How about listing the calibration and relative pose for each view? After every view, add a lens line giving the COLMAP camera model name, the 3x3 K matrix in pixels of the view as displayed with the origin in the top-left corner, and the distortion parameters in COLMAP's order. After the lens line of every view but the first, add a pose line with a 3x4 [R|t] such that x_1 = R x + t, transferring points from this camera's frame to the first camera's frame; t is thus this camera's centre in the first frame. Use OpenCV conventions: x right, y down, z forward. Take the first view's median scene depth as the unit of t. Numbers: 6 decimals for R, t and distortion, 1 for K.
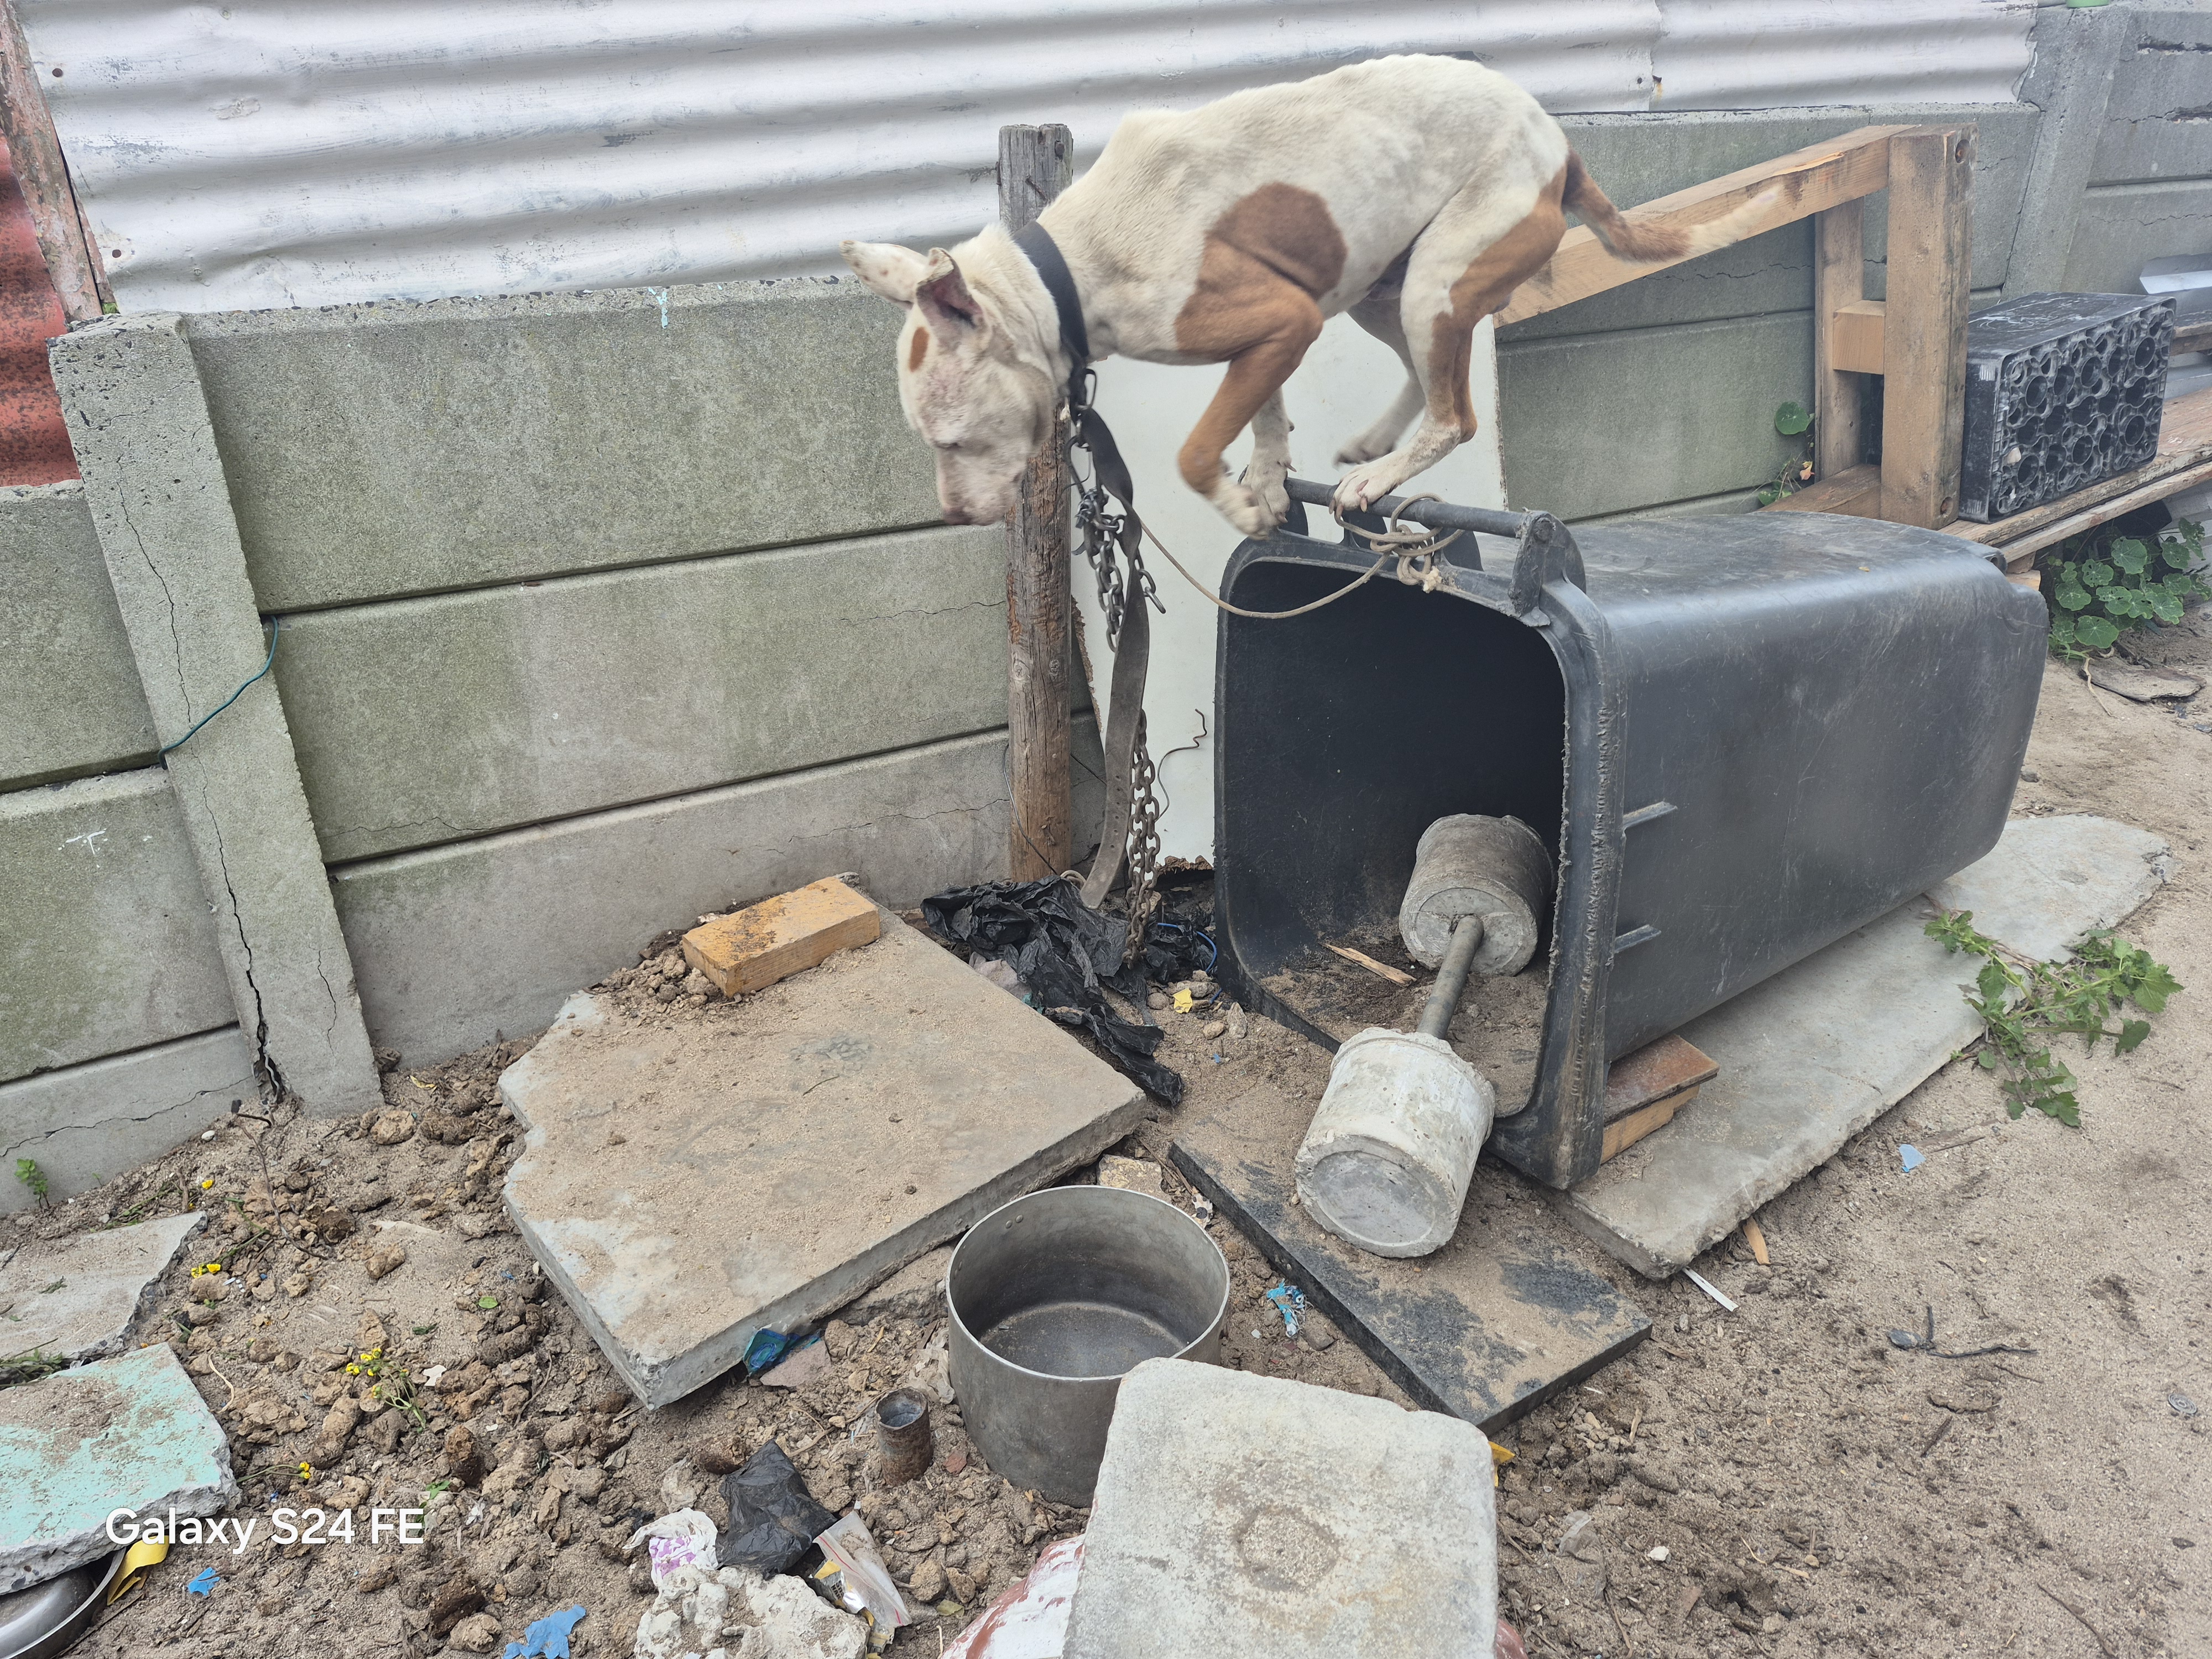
lens RADIAL K [[1466.8, 0, 1092.9], [0, 1466.8, 828.8], [0, 0, 1]] dist [0.084984, -0.115251]
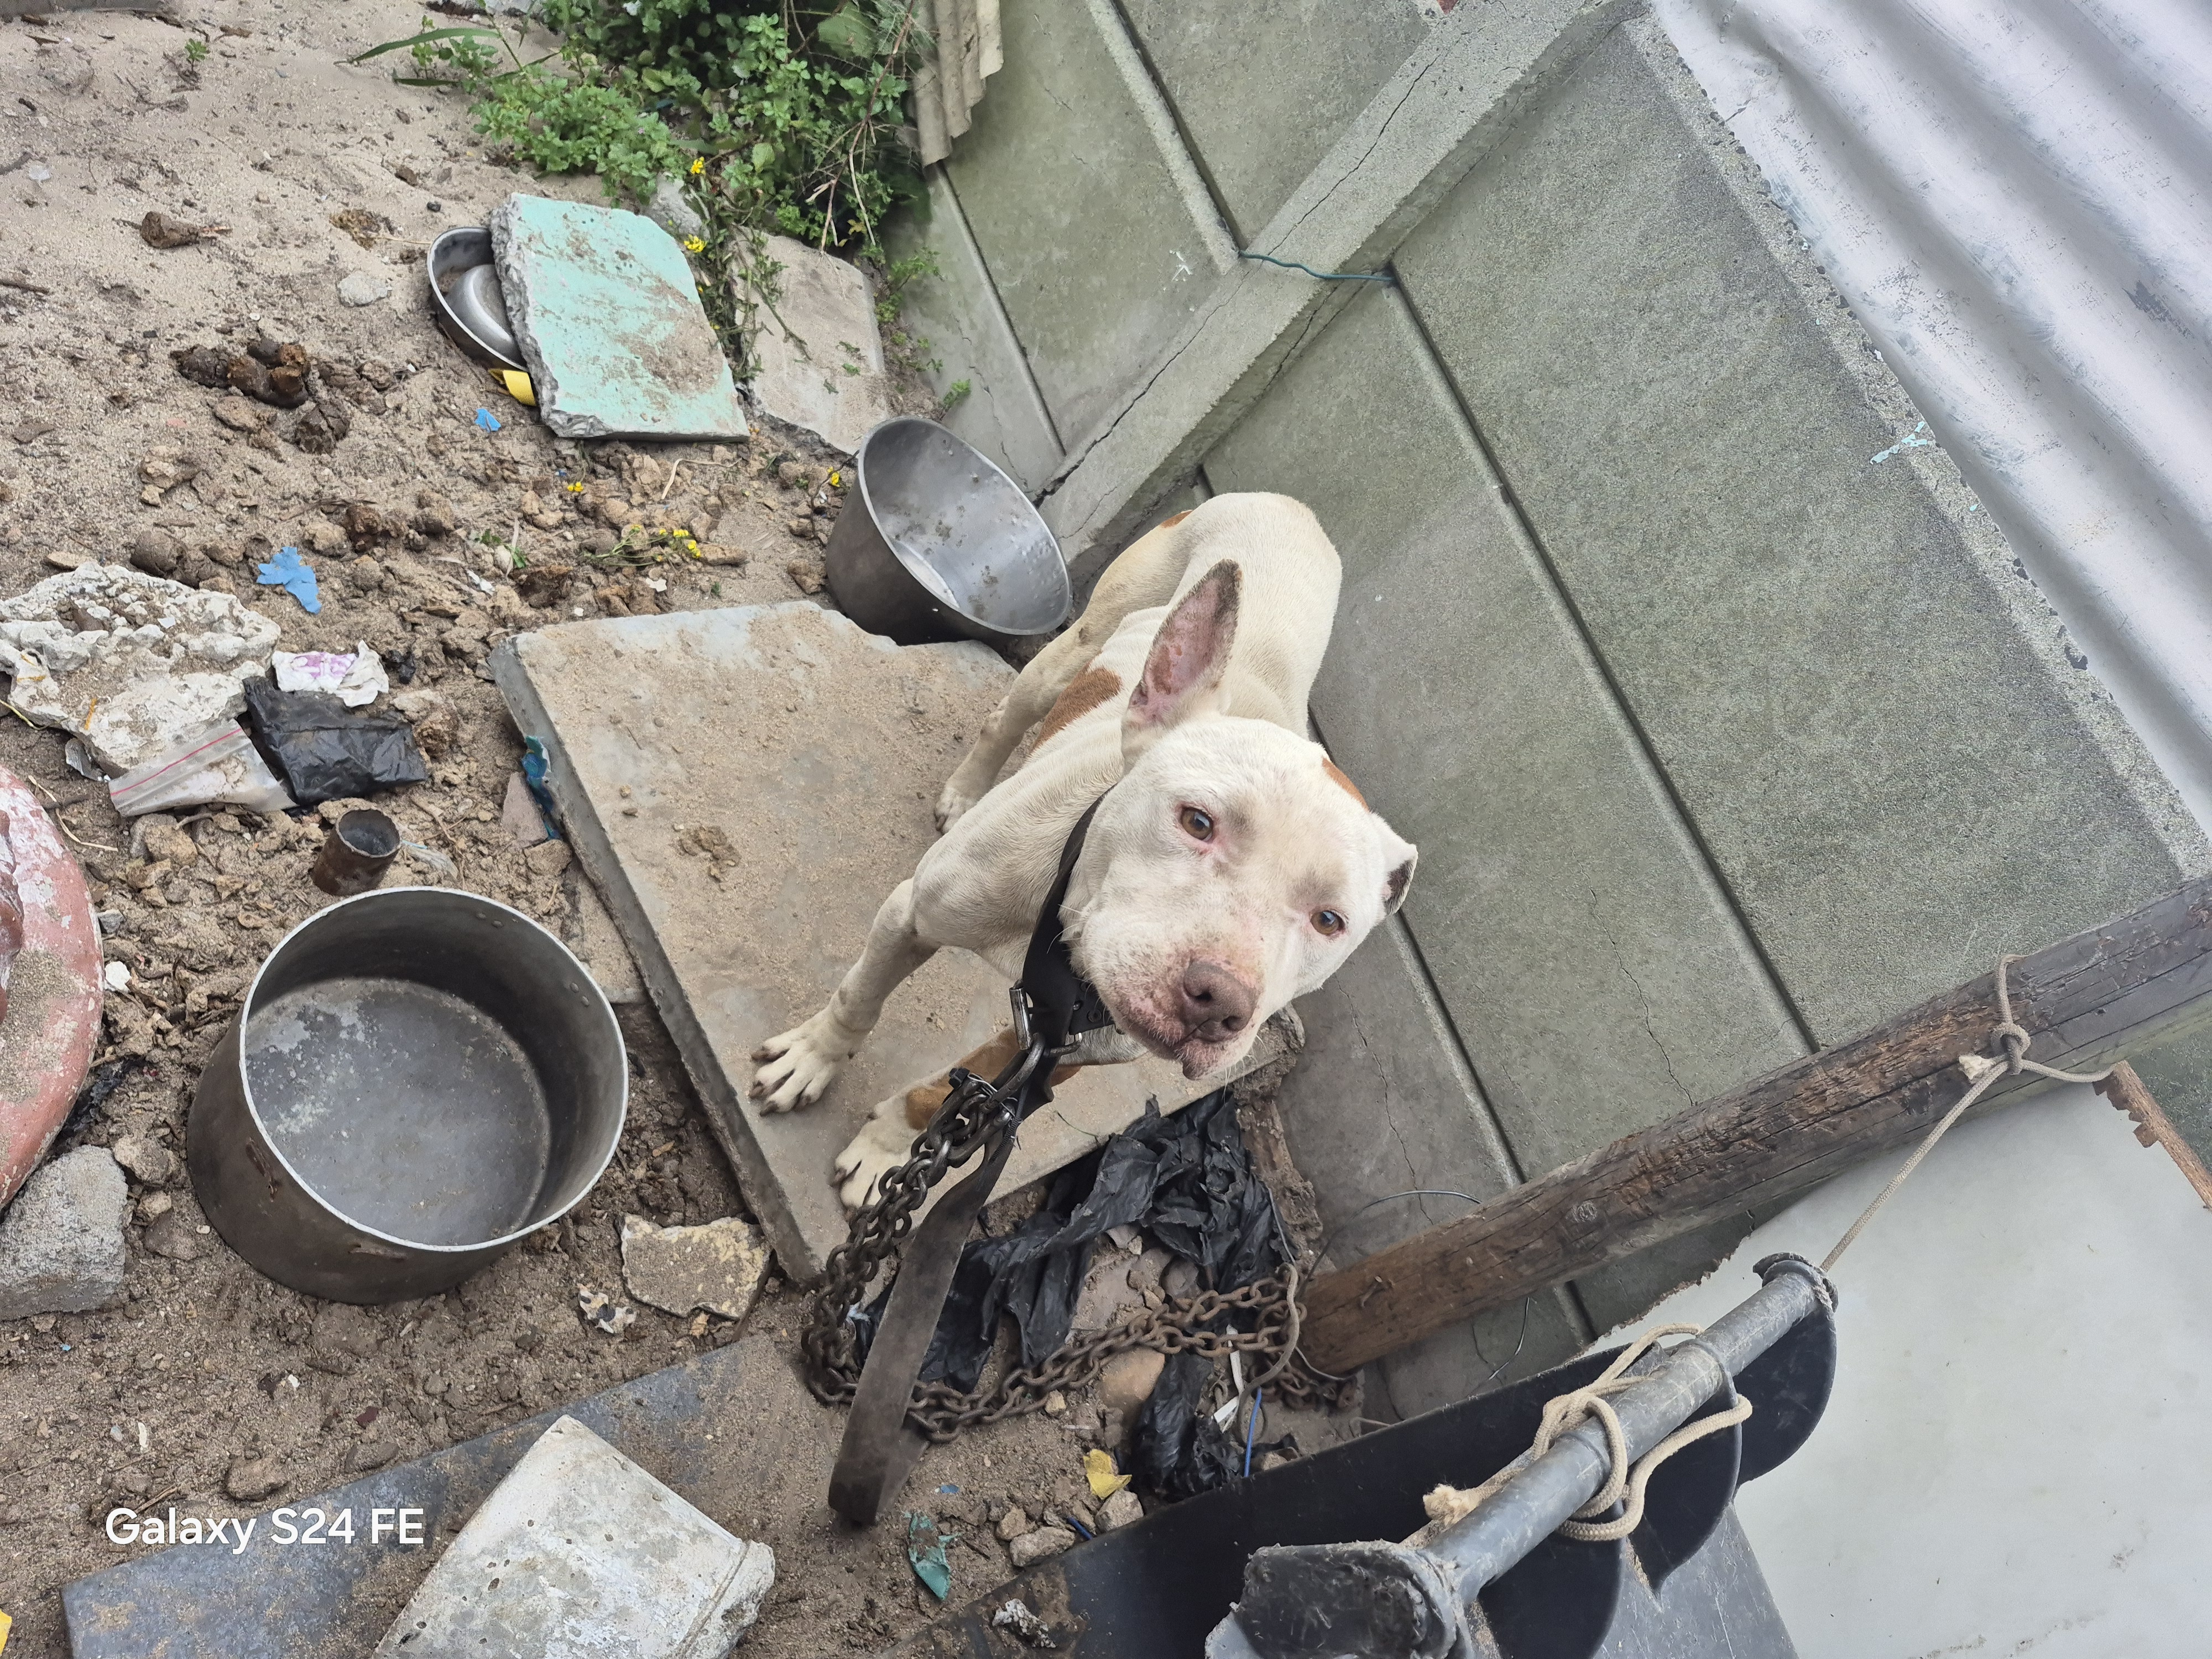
lens RADIAL K [[1525.9, 0, 1106.0], [0, 1525.9, 829.5], [0, 0, 1]] dist [0.068993, -0.082648]
pose [[-0.072838, 0.766870, -0.637656, 0.312000], [-0.881407, 0.249692, 0.400970, -0.265142], [0.466709, 0.591240, 0.657737, 0.460113]]
